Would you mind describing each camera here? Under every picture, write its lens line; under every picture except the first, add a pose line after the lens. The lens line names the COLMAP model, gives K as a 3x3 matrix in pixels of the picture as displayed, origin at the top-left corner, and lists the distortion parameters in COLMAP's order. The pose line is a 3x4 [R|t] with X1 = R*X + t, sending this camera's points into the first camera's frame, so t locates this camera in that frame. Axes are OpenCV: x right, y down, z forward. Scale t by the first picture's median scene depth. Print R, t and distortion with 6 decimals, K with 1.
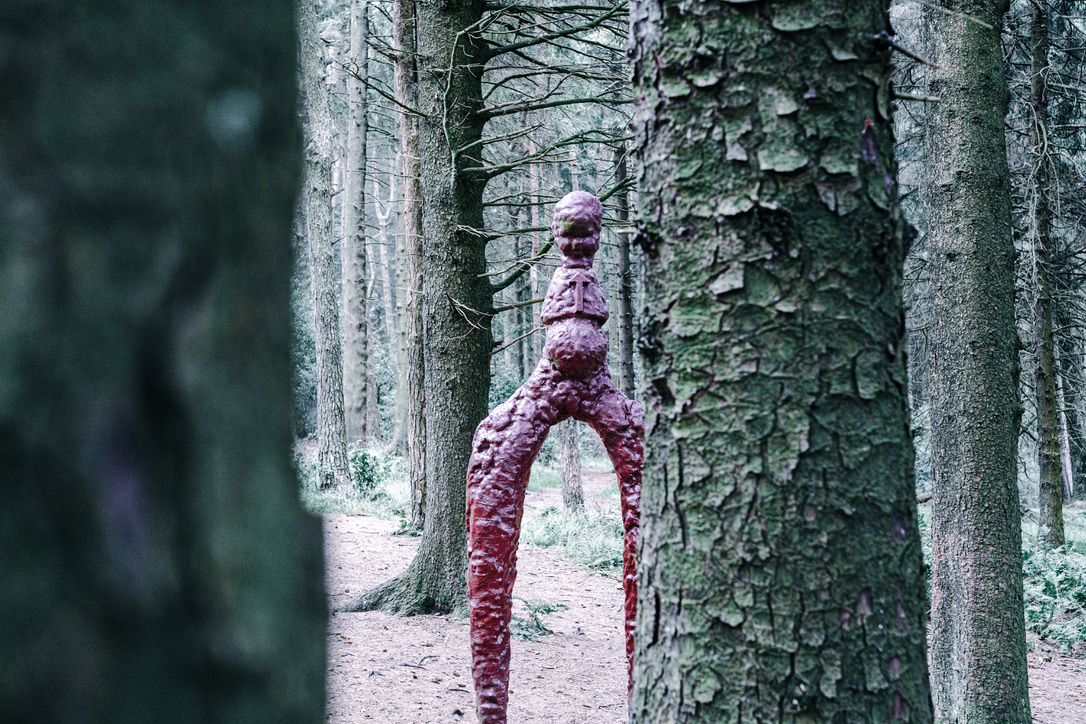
lens RADIAL K [[1687.9, 0, 543.0], [0, 1687.9, 362.0], [0, 0, 1]] dist [-0.051743, 0.089719]
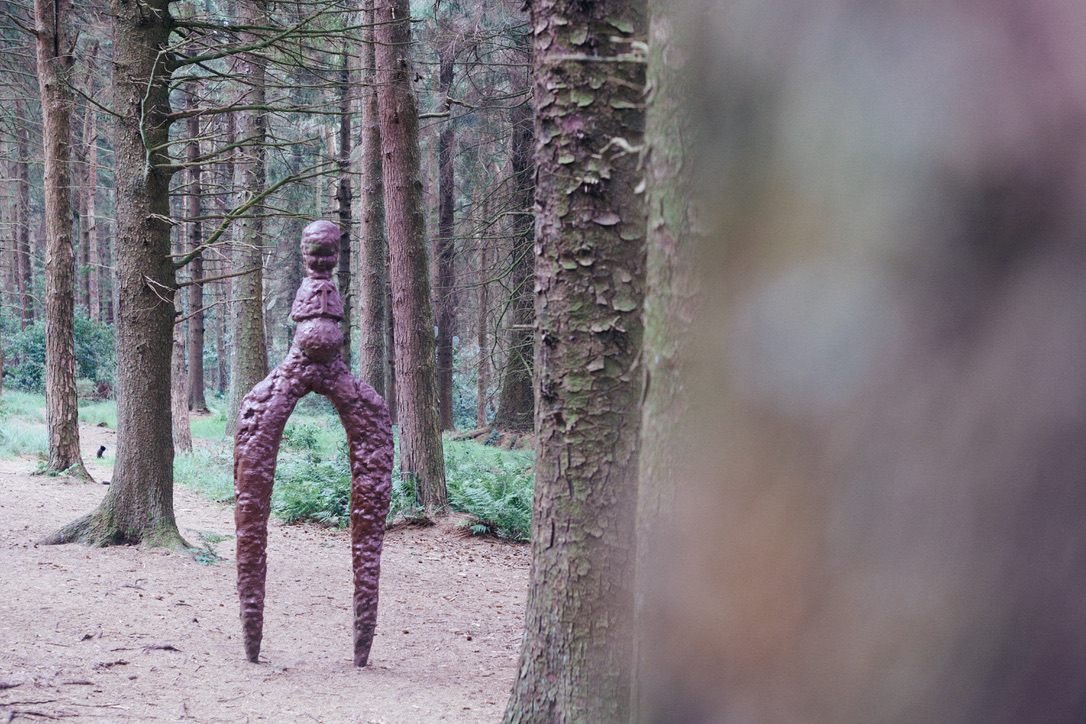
lens RADIAL K [[1687.9, 0, 543.0], [0, 1687.9, 362.0], [0, 0, 1]] dist [-0.051743, 0.089719]
pose [[0.960766, 0.009001, 0.277215, -0.486633], [-0.020308, 0.999073, 0.037944, -0.121519], [-0.276616, -0.042085, 0.960058, -0.866767]]
